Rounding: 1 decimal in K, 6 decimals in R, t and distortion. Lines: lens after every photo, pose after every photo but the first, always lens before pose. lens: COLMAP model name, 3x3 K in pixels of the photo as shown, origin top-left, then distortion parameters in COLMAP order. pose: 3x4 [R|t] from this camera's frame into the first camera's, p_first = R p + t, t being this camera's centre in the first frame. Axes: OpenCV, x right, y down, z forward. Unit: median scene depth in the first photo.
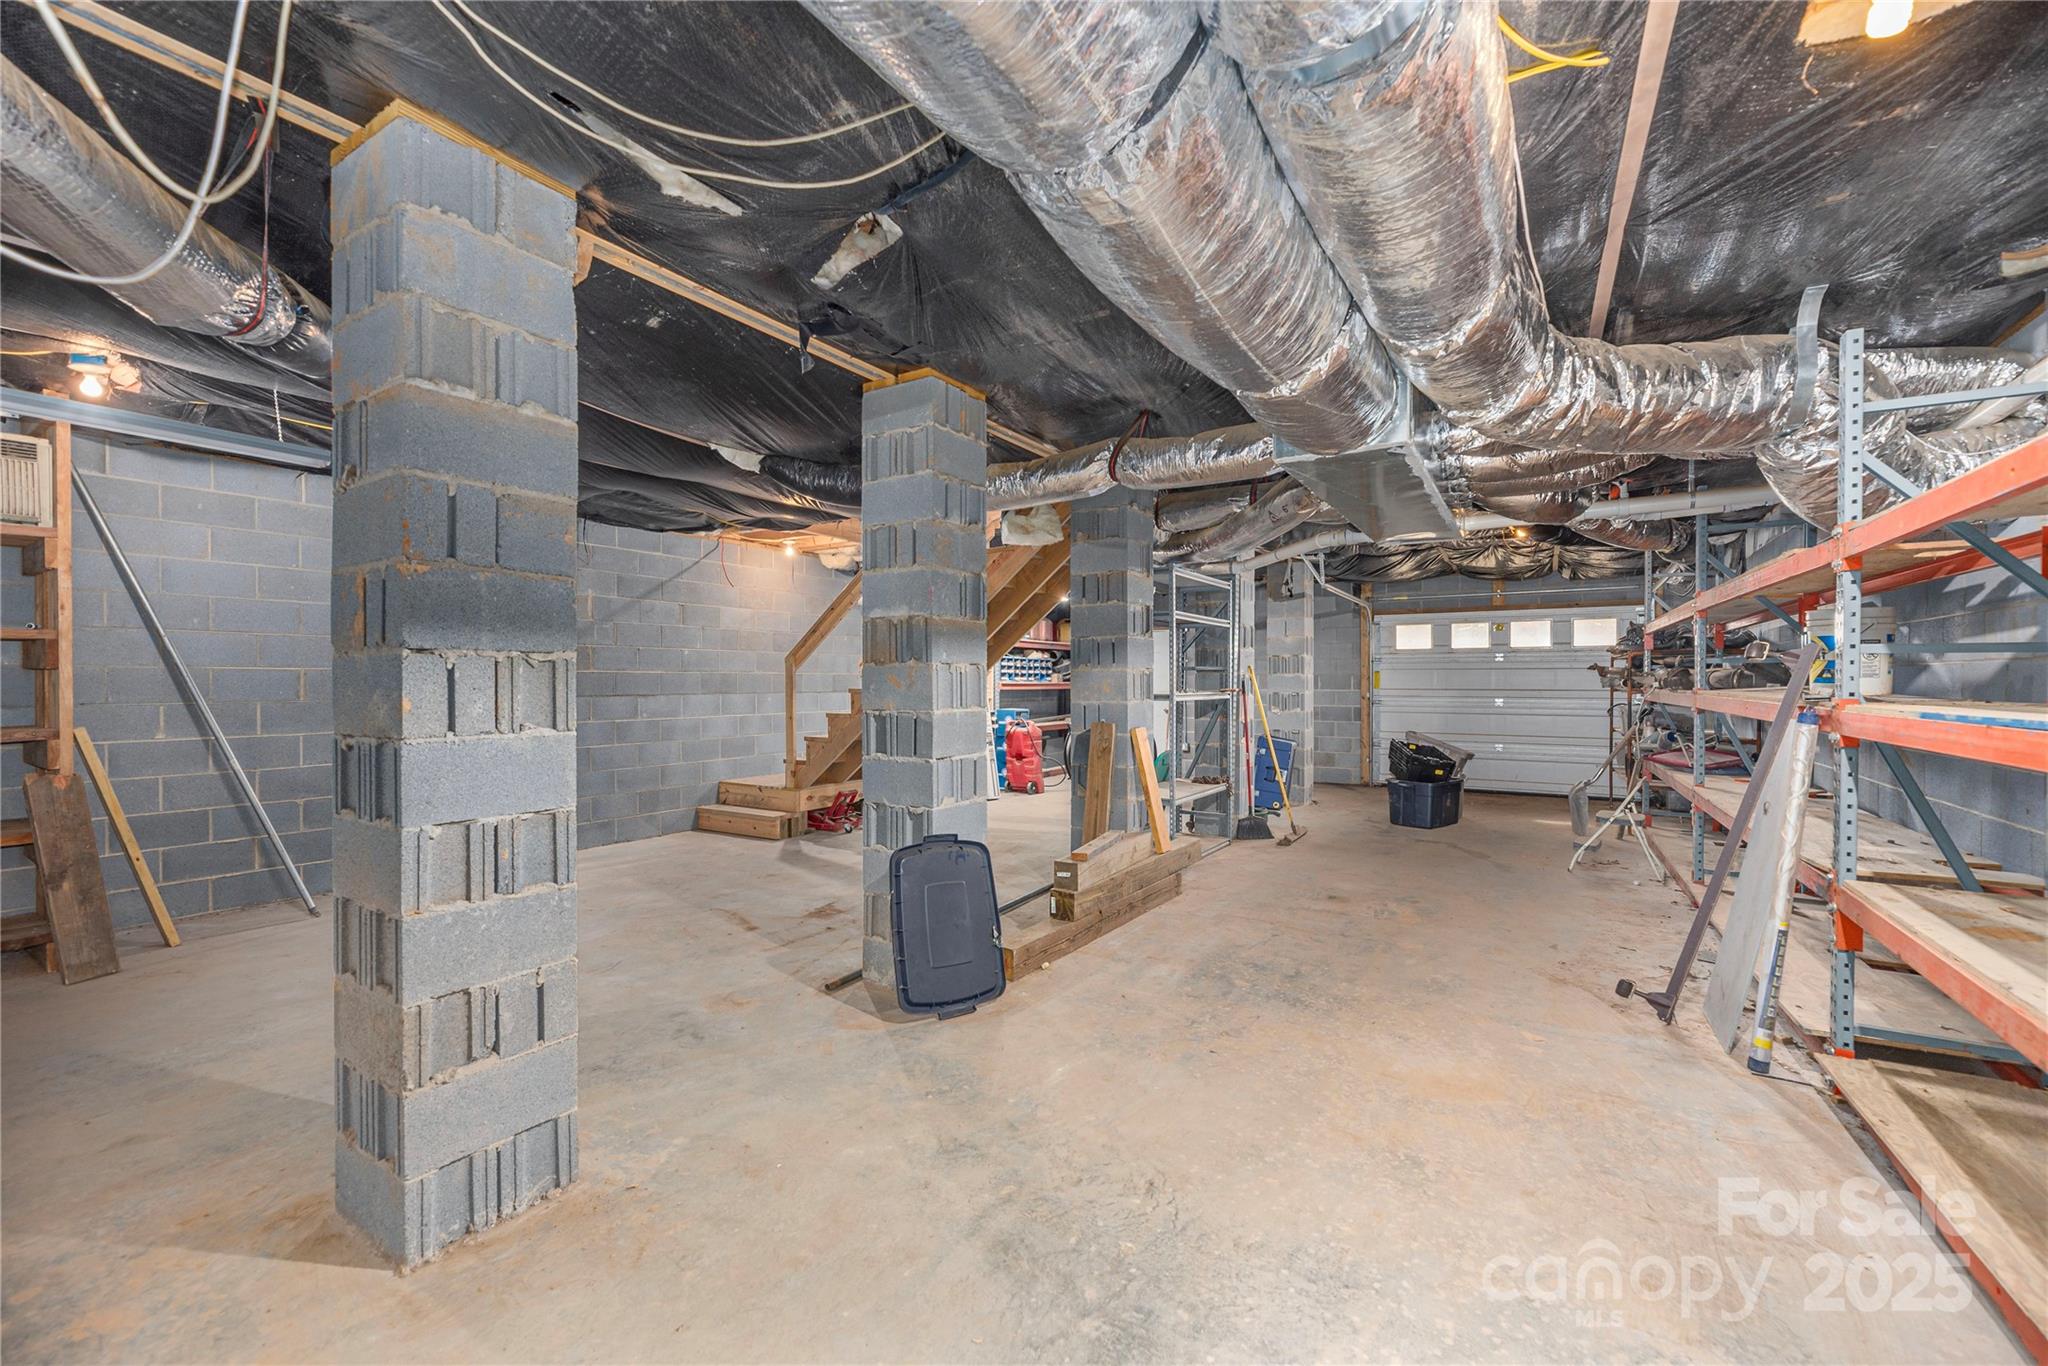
lens RADIAL K [[839.1, 0, 1024.7], [0, 839.1, 687.1], [0, 0, 1]] dist [-0.000282, -0.000010]
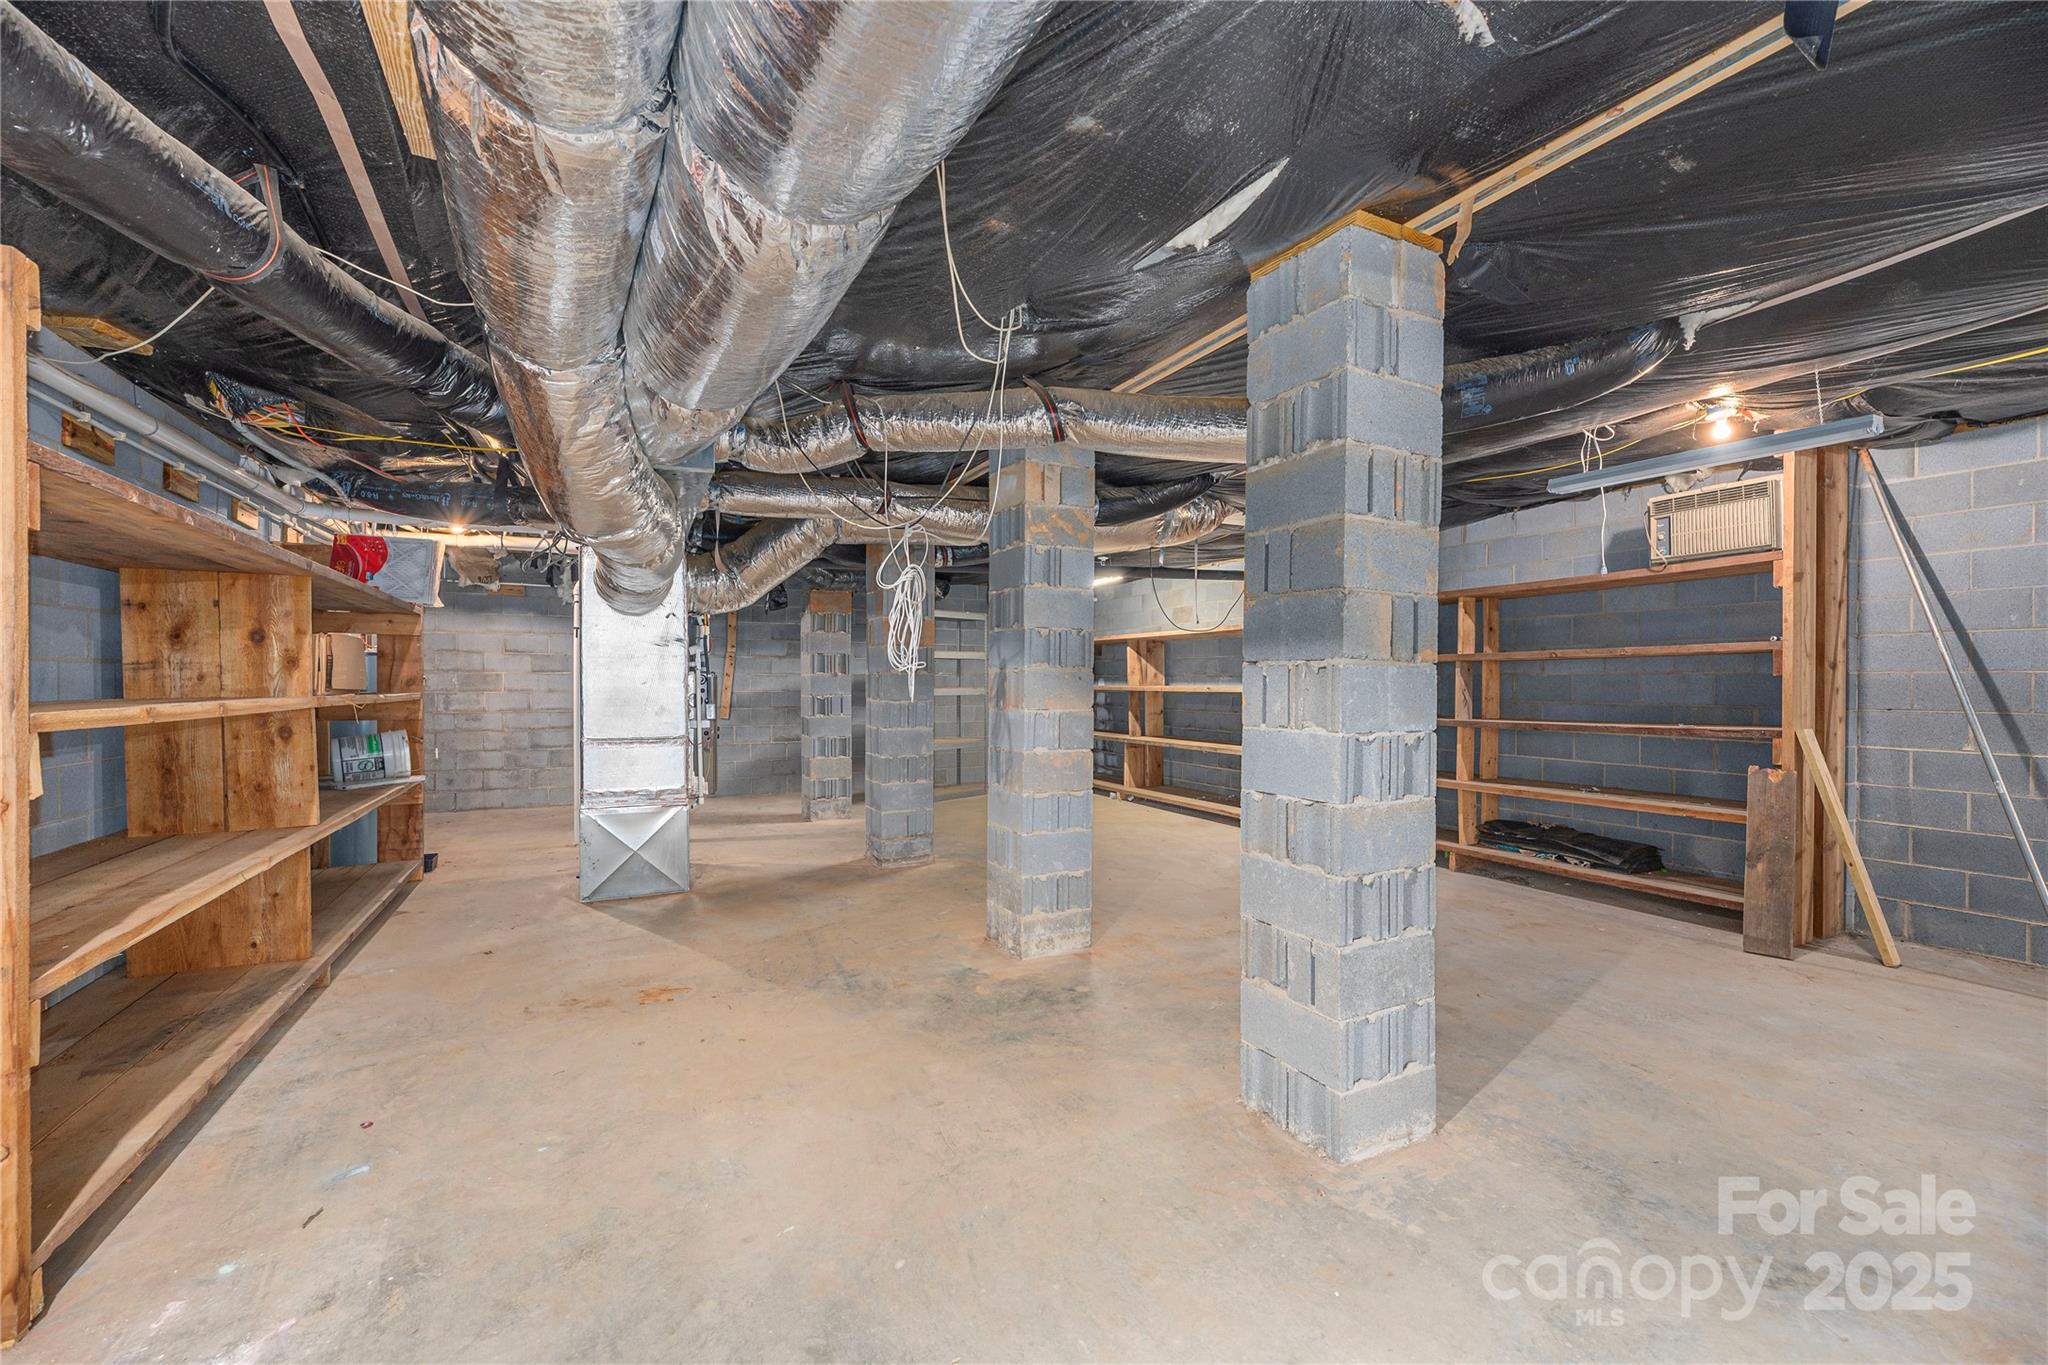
lens RADIAL K [[839.1, 0, 1024.9], [0, 839.1, 682.3], [0, 0, 1]] dist [-0.000282, -0.000010]
pose [[-0.514967, -0.003121, -0.857204, 0.376097], [-0.010561, 0.999941, 0.002704, -0.006364], [0.857145, 0.010446, -0.514969, 0.795205]]
